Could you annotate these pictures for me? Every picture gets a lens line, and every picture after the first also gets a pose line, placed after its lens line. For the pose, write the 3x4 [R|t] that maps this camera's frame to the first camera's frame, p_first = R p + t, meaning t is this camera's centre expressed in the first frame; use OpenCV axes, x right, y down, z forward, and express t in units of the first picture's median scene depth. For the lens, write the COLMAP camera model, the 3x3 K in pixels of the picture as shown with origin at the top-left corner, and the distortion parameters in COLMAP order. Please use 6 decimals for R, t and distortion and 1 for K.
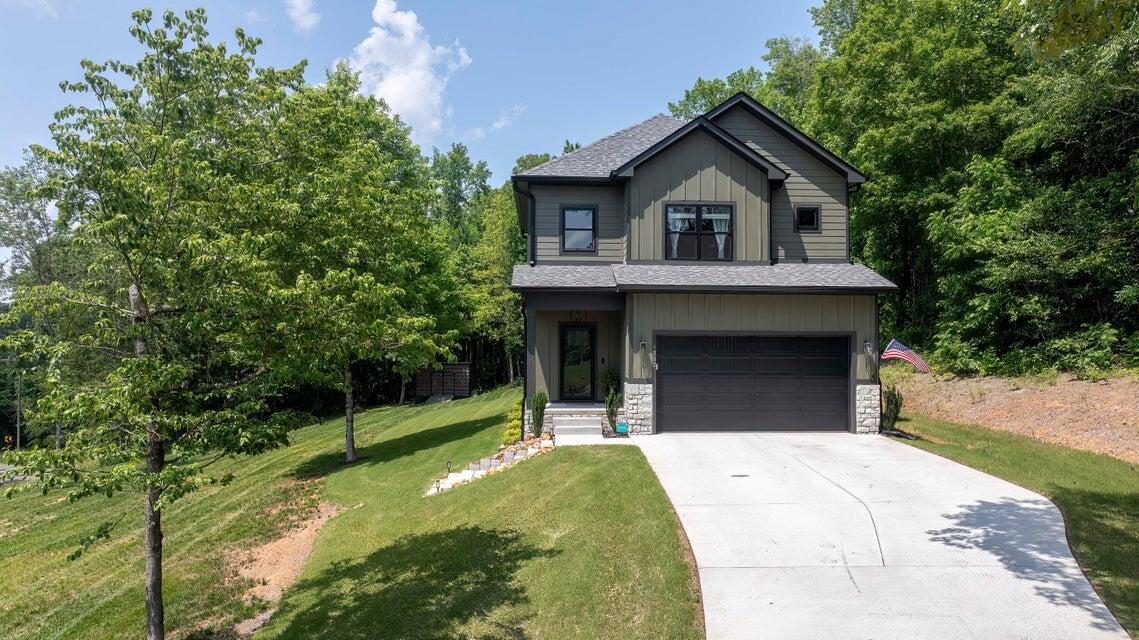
lens RADIAL K [[811.8, 0, 573.6], [0, 811.8, 315.5], [0, 0, 1]] dist [-0.008950, 0.000089]
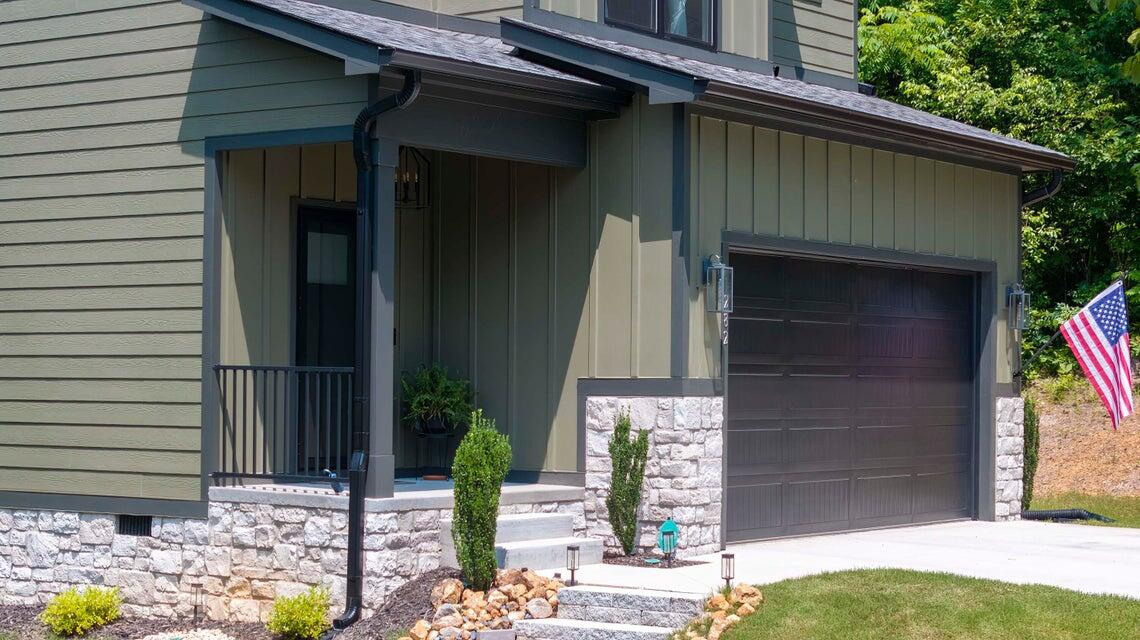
lens RADIAL K [[2296.6, 0, 570.0], [0, 2296.6, 320.3], [0, 0, 1]] dist [-0.068889, 0.000000]
pose [[0.614900, 0.021362, 0.788315, -0.614565], [-0.017942, 0.999753, -0.013096, 0.061736], [-0.788401, -0.006091, 0.615132, 0.444659]]
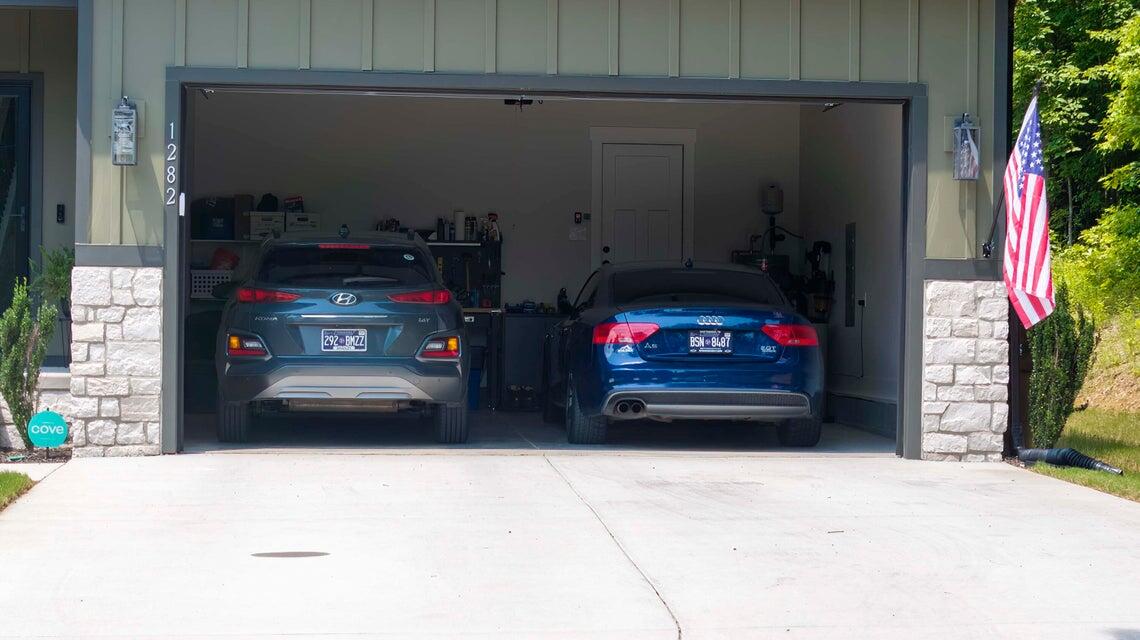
lens RADIAL K [[2296.6, 0, 569.8], [0, 2296.6, 322.3], [0, 0, 1]] dist [-0.068889, 0.000000]
pose [[0.999032, 0.007442, 0.043345, 0.183301], [-0.008037, 0.999876, 0.013570, 0.084057], [-0.043238, -0.013905, 0.998968, 0.220242]]
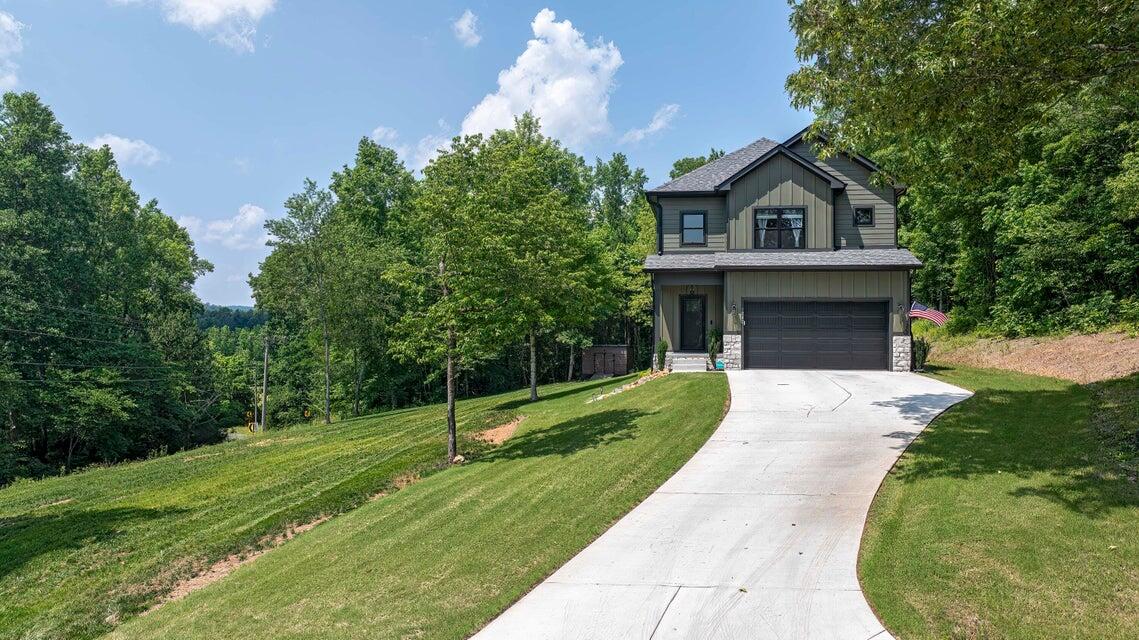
lens RADIAL K [[811.8, 0, 571.4], [0, 811.8, 318.2], [0, 0, 1]] dist [-0.008950, 0.000089]
pose [[0.978889, -0.003732, -0.204360, 0.088996], [0.004407, 0.999986, 0.002847, 0.045632], [0.204347, -0.003688, 0.978892, -0.429946]]
